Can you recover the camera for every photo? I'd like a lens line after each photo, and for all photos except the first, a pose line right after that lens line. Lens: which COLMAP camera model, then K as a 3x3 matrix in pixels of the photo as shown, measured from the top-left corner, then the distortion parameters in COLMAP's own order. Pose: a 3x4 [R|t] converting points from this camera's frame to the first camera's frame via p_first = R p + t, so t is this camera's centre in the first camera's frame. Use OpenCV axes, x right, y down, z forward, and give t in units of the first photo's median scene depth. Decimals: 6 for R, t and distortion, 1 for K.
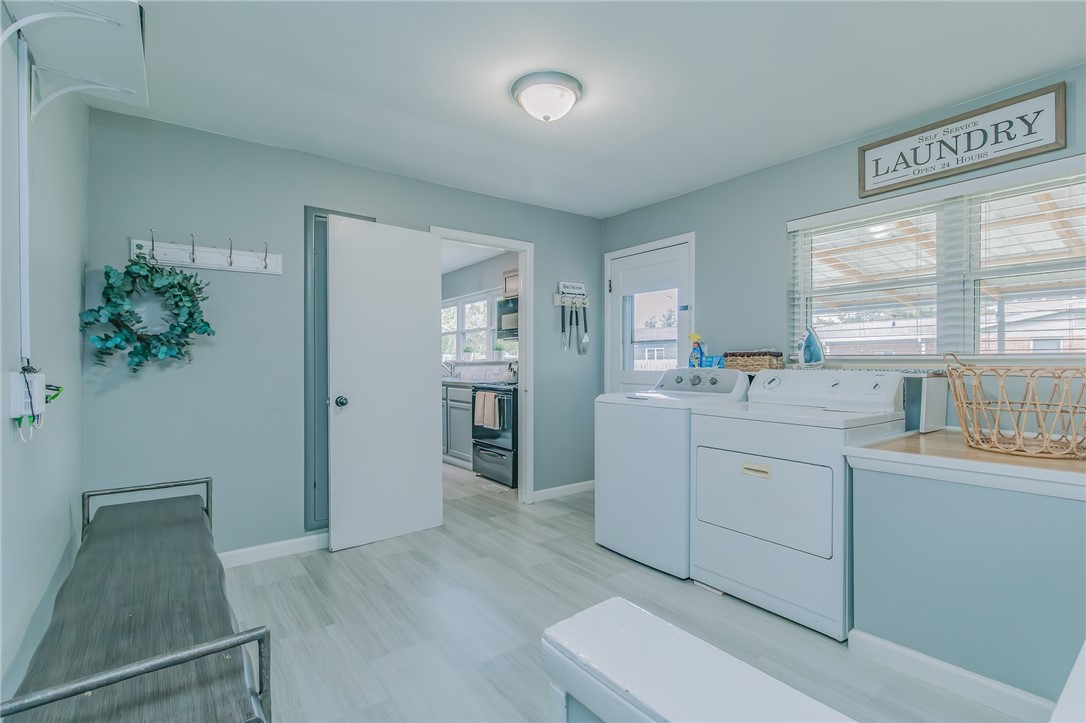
lens RADIAL K [[509.2, 0, 535.9], [0, 509.2, 364.1], [0, 0, 1]] dist [0.010138, -0.000911]
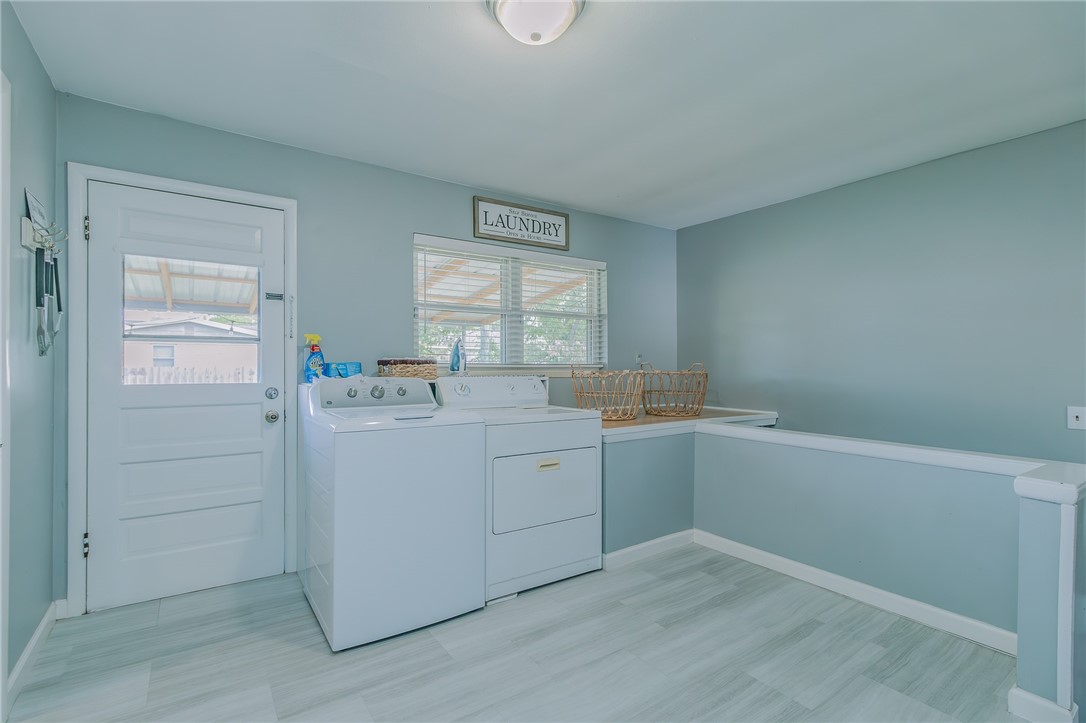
lens RADIAL K [[509.2, 0, 531.3], [0, 509.2, 363.3], [0, 0, 1]] dist [0.010138, -0.000911]
pose [[0.037207, 0.008413, 0.999272, -0.629139], [0.006725, 0.999940, -0.008669, -0.008203], [-0.999285, 0.007043, 0.037148, 0.879292]]
